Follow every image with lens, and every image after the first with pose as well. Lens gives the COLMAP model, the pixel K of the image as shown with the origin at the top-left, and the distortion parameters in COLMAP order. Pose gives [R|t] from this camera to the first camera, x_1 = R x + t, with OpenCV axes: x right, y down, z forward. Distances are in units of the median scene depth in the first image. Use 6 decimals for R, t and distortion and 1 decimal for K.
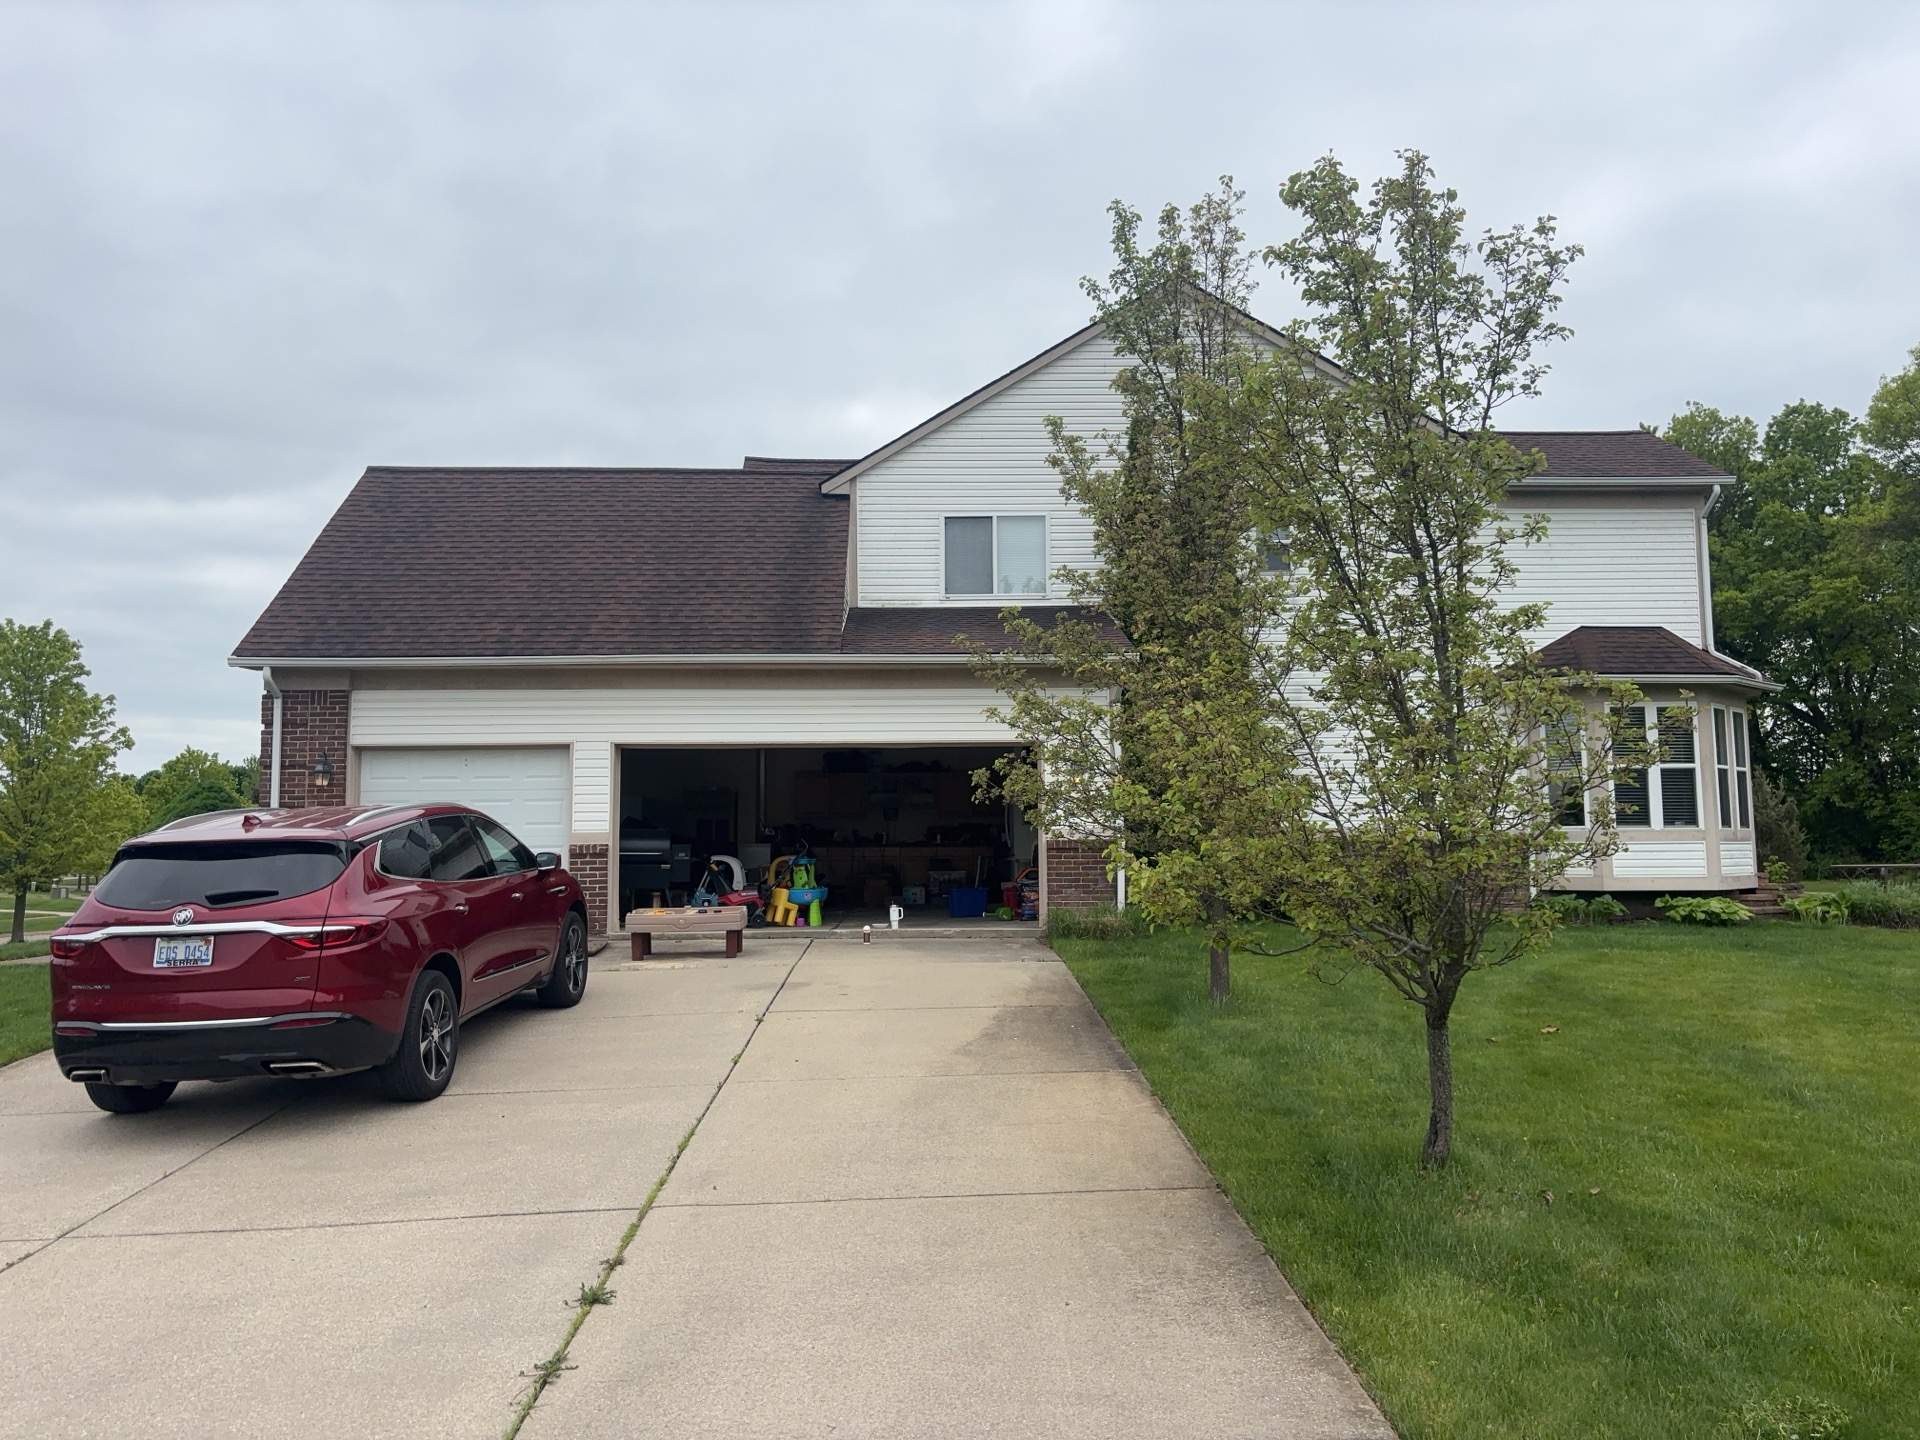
lens RADIAL K [[1437.7, 0, 960.0], [0, 1437.7, 720.0], [0, 0, 1]] dist [0.010661, -0.005066]
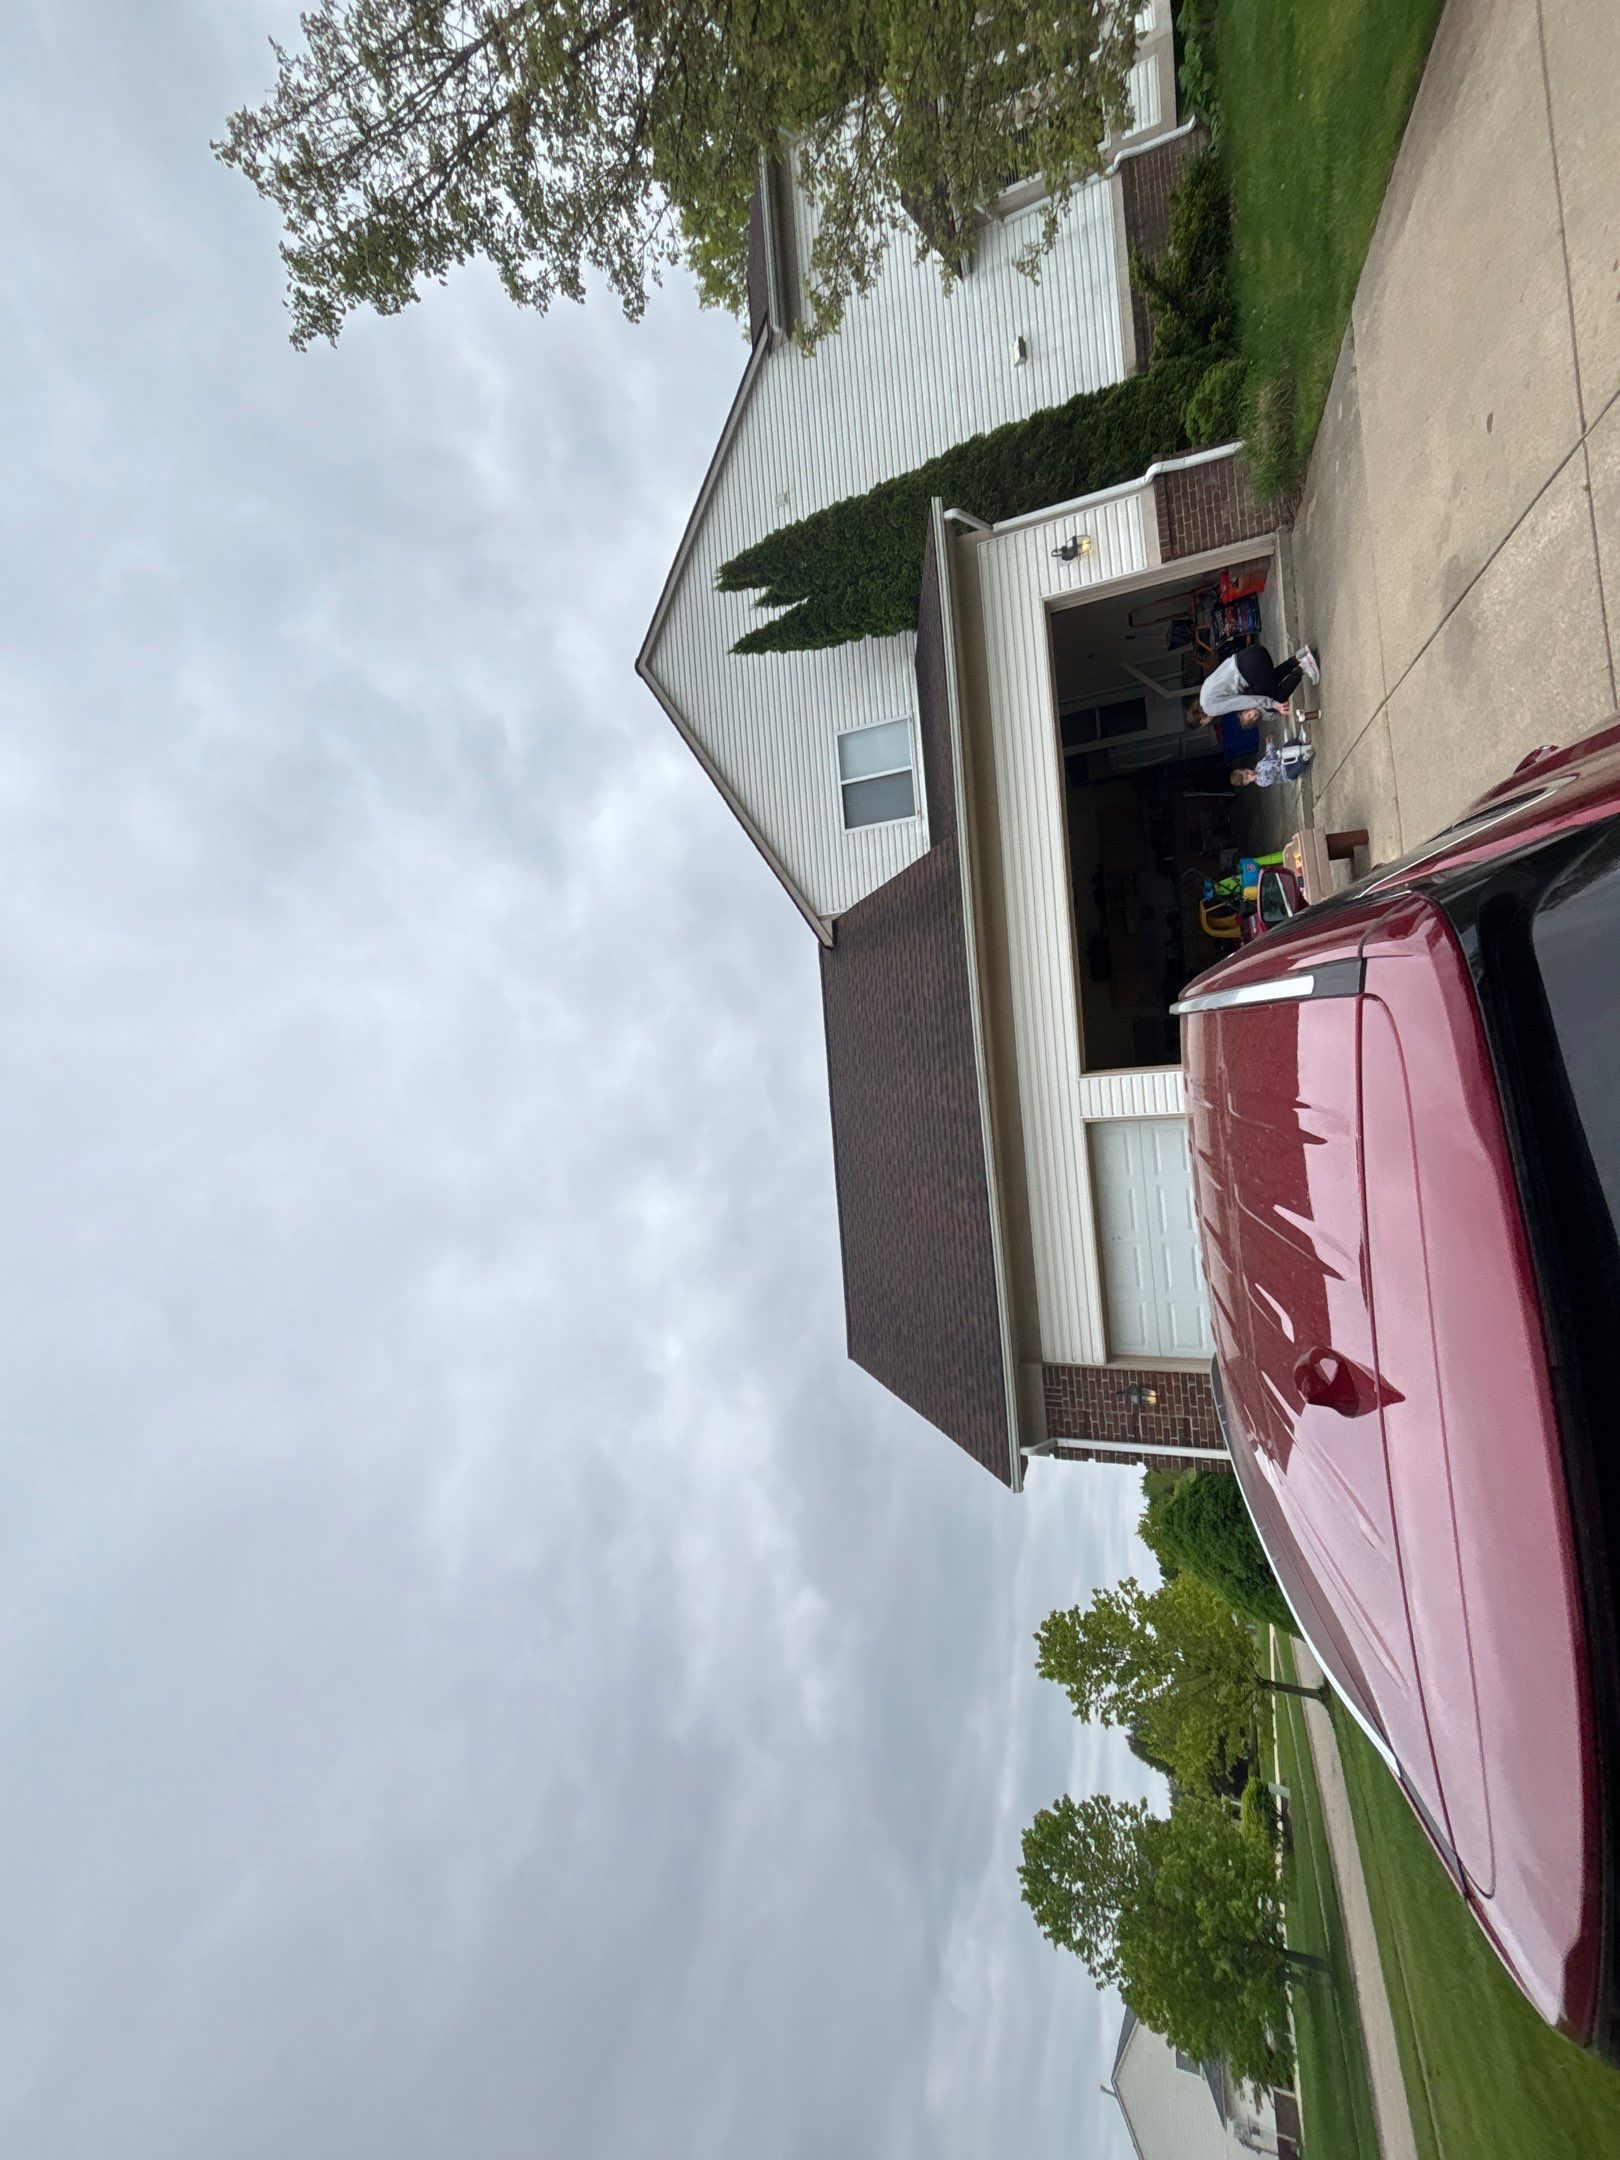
lens RADIAL K [[874.5, 0, 810.0], [0, 874.5, 1080.0], [0, 0, 1]] dist [0.000669, -0.000387]
pose [[-0.082083, -0.996504, -0.015549, -0.186273], [0.951693, -0.073741, -0.298064, 0.014806], [0.295875, -0.039264, 0.954419, 0.361530]]
